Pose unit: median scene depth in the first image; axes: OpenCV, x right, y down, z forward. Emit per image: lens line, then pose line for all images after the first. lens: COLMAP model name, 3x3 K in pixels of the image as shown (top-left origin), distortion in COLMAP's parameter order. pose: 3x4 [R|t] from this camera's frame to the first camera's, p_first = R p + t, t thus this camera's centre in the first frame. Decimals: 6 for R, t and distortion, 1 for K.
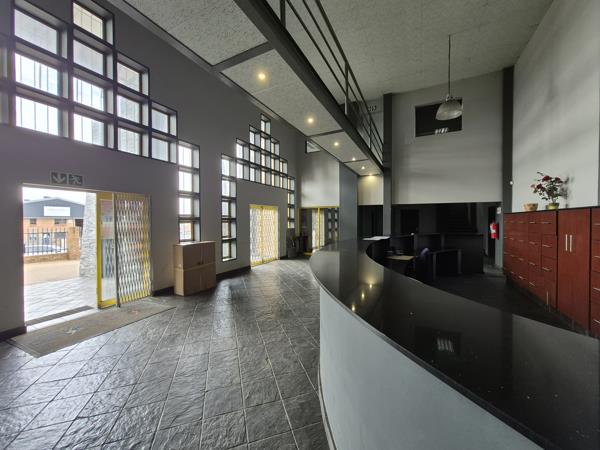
lens RADIAL K [[233.9, 0, 302.5], [0, 233.9, 226.6], [0, 0, 1]] dist [-0.001891, -0.001249]
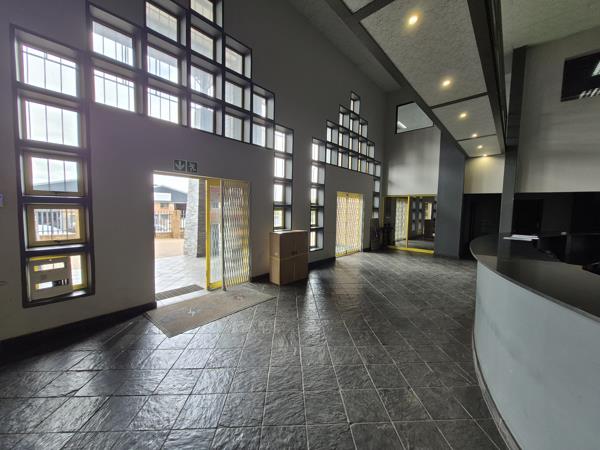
lens RADIAL K [[233.9, 0, 303.3], [0, 233.9, 226.5], [0, 0, 1]] dist [-0.001891, -0.001249]
pose [[0.964813, 0.043906, -0.259245, -0.207948], [-0.030605, 0.998010, 0.055125, -0.007570], [0.261149, -0.045252, 0.964237, 0.111926]]
